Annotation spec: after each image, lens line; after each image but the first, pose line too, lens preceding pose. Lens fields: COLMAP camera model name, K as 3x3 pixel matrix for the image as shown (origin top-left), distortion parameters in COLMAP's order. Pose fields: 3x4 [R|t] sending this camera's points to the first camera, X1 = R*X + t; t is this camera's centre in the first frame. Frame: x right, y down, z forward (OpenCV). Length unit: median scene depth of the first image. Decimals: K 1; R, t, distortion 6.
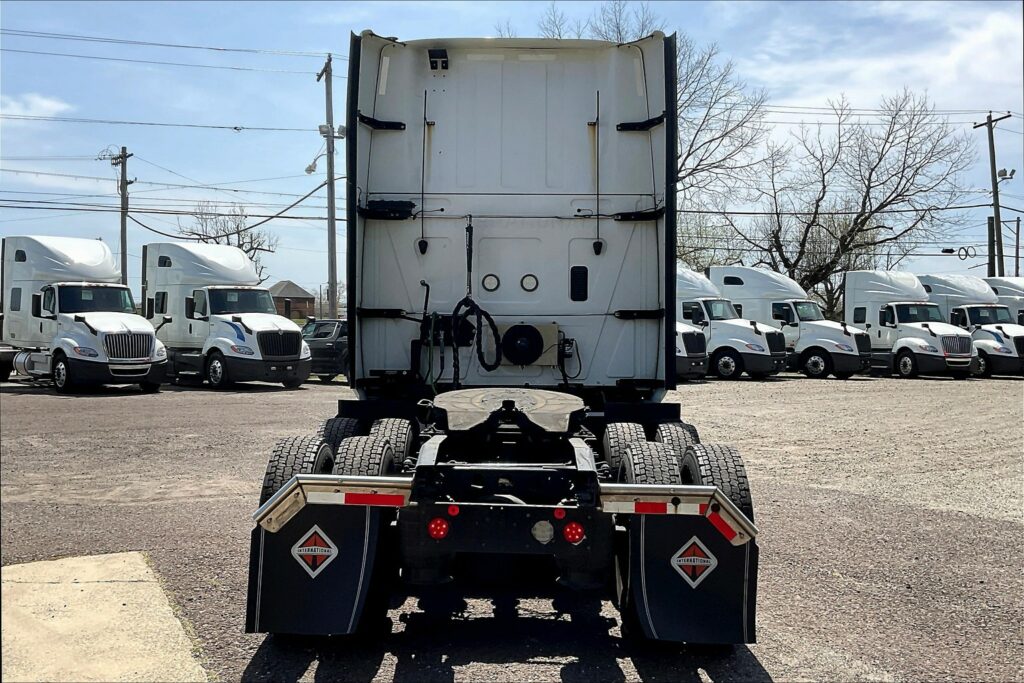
lens RADIAL K [[1102.6, 0, 512.0], [0, 1102.6, 341.5], [0, 0, 1]] dist [0.157112, -0.425658]
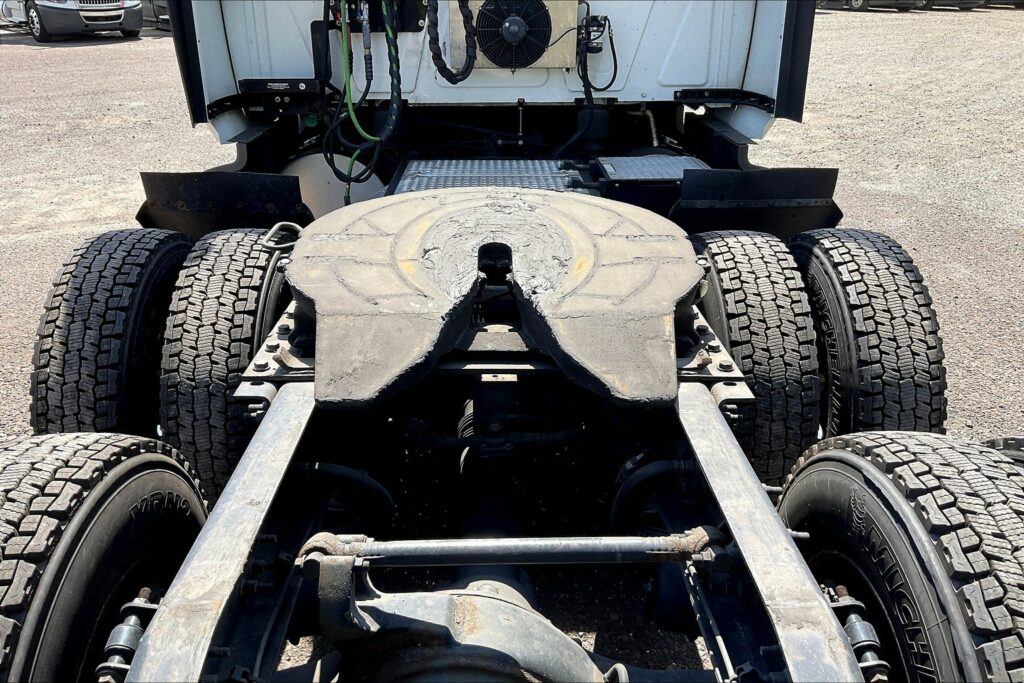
lens RADIAL K [[855.4, 0, 512.0], [0, 855.4, 341.5], [0, 0, 1]] dist [0.052709, -0.089046]
pose [[0.999607, -0.019304, 0.020317, -0.002848], [0.009723, 0.918807, 0.394587, -0.022948], [-0.026284, -0.394234, 0.918634, 0.534283]]
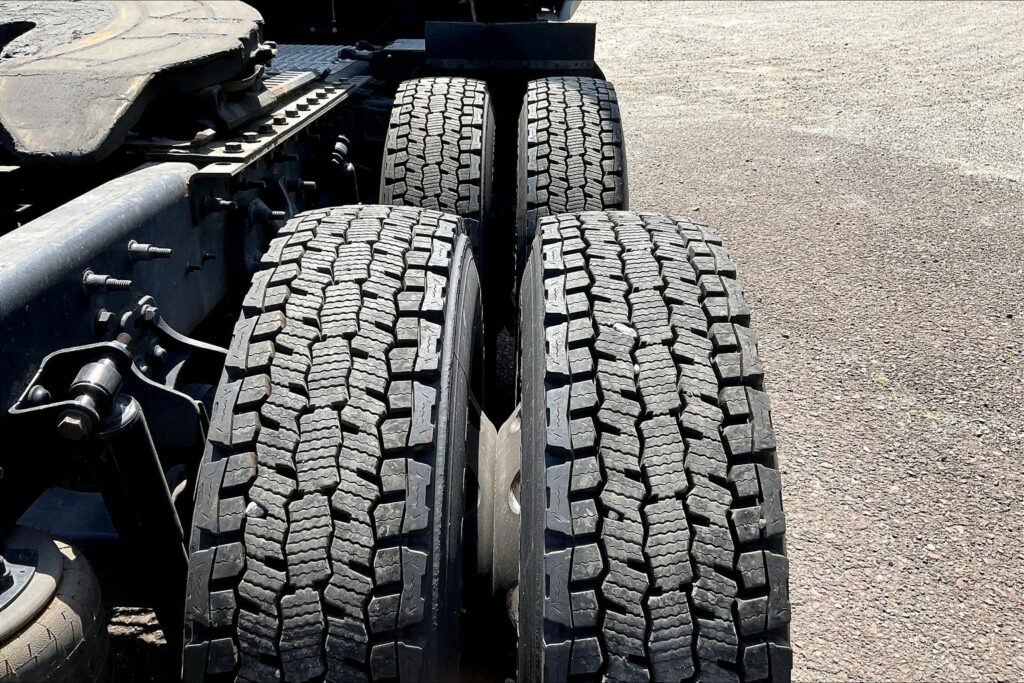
lens RADIAL K [[855.4, 0, 512.0], [0, 855.4, 341.5], [0, 0, 1]] dist [0.052709, -0.089046]
pose [[0.999990, 0.002944, -0.003224, 0.103818], [-0.001360, 0.911772, 0.410696, 0.026178], [0.004149, -0.410687, 0.911767, 0.546448]]
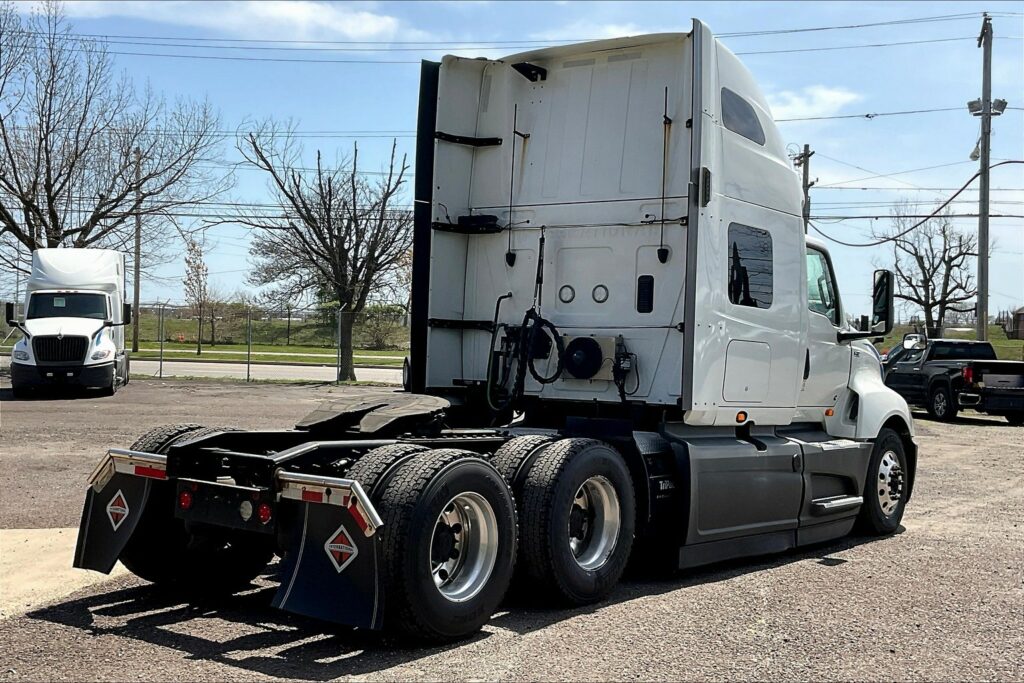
lens RADIAL K [[1344.6, 0, 512.0], [0, 1344.6, 341.5], [0, 0, 1]] dist [0.067449, -0.003942]
pose [[0.806247, 0.010365, -0.591489, 0.644443], [-0.022067, 0.999678, -0.012562, 0.004587], [0.591168, 0.023180, 0.806215, 0.016309]]
